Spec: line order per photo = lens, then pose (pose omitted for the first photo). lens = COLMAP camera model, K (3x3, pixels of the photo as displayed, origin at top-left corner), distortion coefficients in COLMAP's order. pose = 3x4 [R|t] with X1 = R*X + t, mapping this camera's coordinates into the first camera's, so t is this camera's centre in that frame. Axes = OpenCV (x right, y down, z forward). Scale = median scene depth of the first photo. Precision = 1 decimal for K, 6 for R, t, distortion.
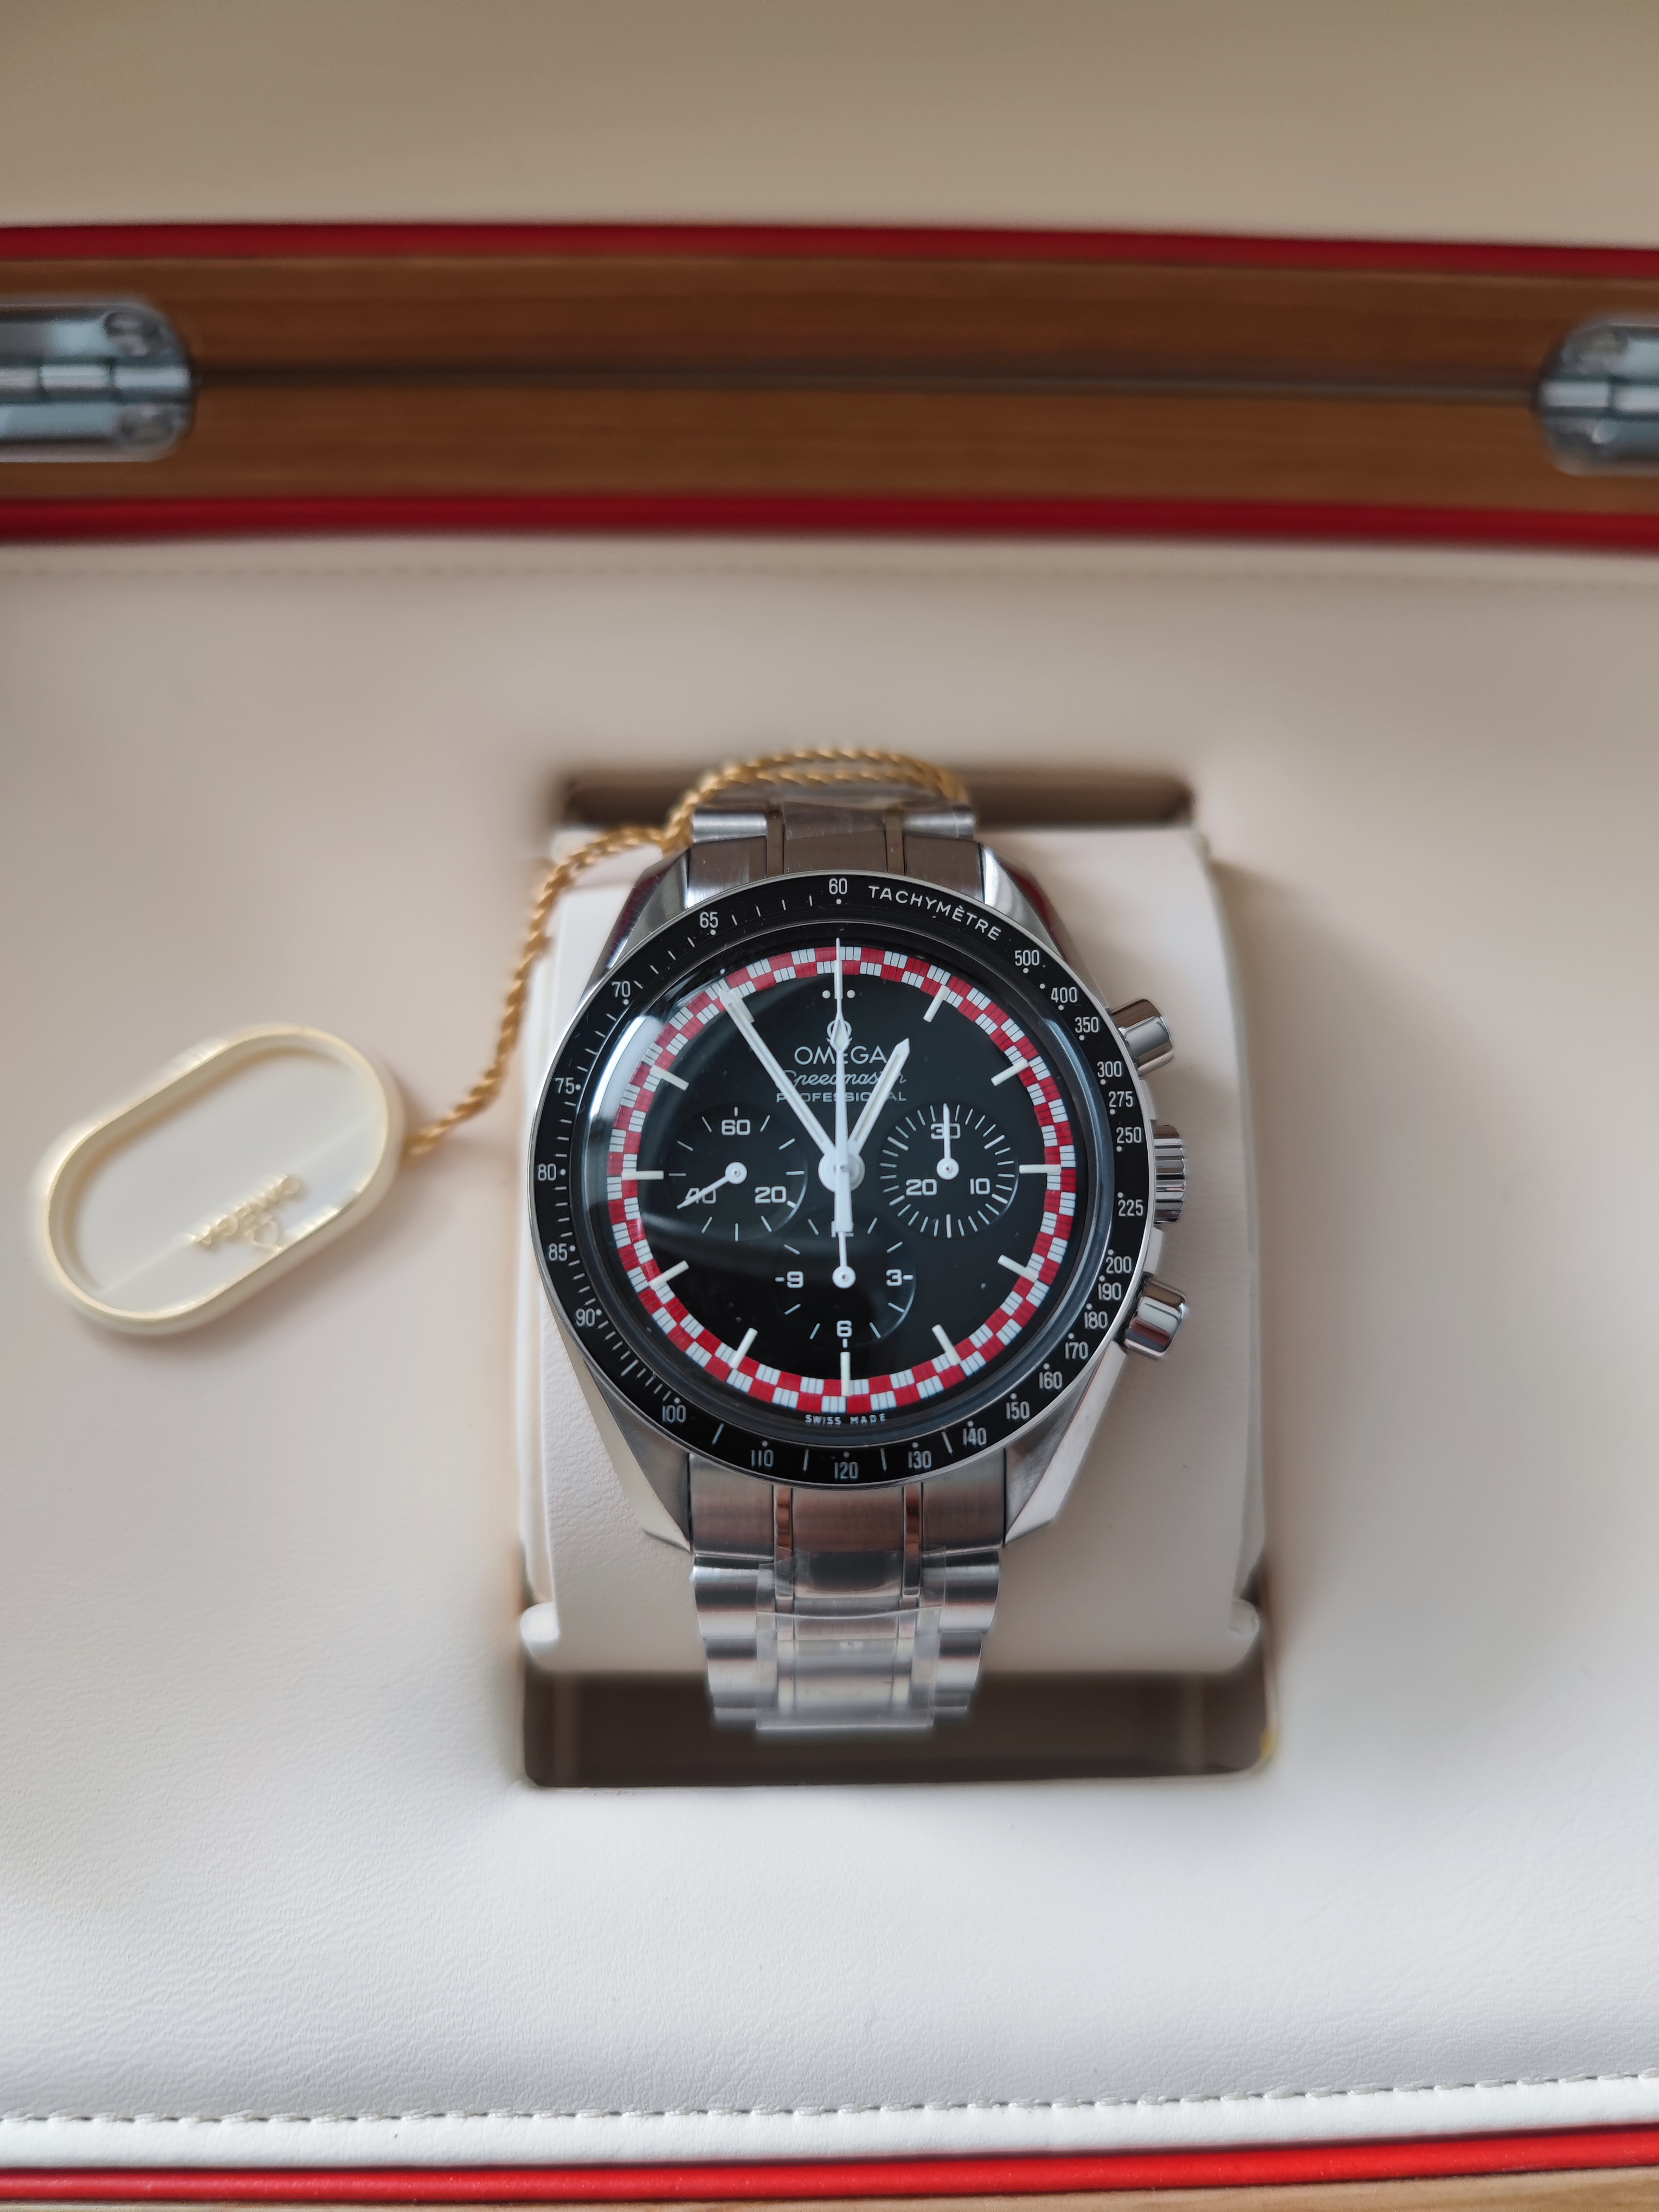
lens RADIAL K [[1536.7, 0, 813.3], [0, 1536.7, 1099.6], [0, 0, 1]] dist [-0.046567, 0.005209]
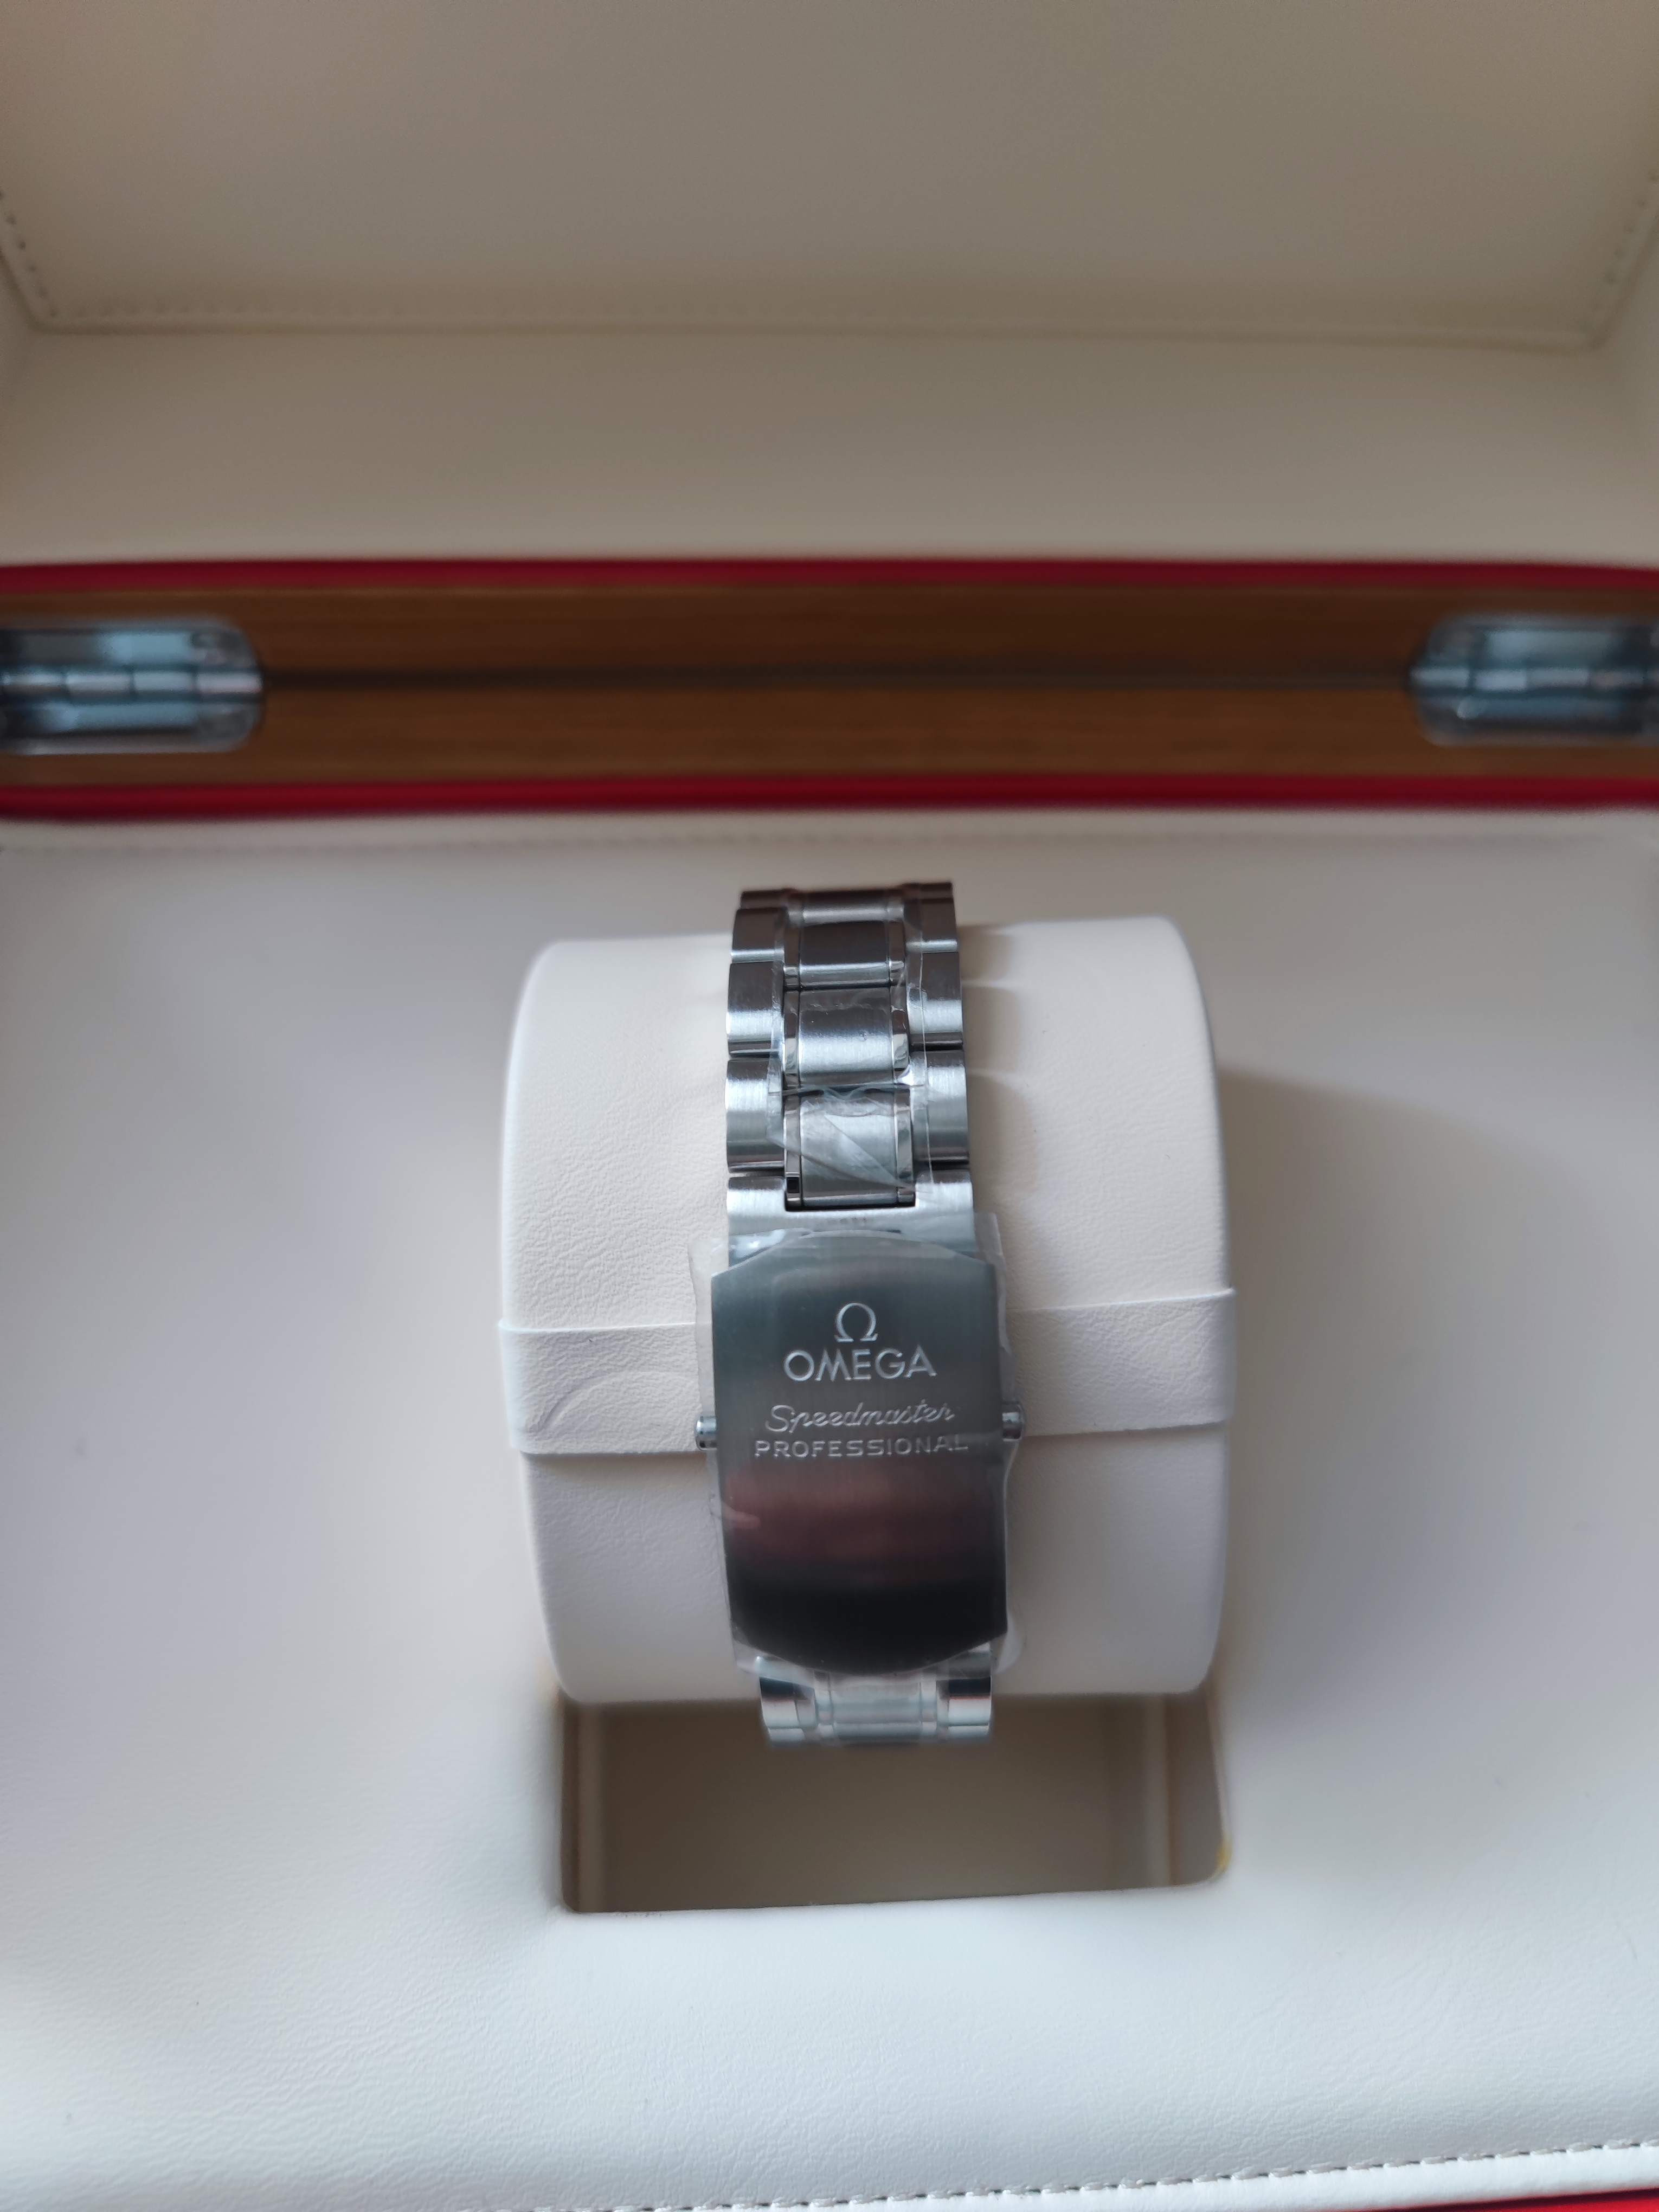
lens RADIAL K [[1536.7, 0, 832.9], [0, 1536.7, 1110.0], [0, 0, 1]] dist [-0.046567, 0.005209]
pose [[0.999646, -0.020881, 0.016494, 0.002912], [0.022784, 0.991879, -0.125131, 0.010064], [-0.013747, 0.125463, 0.992003, -0.192688]]
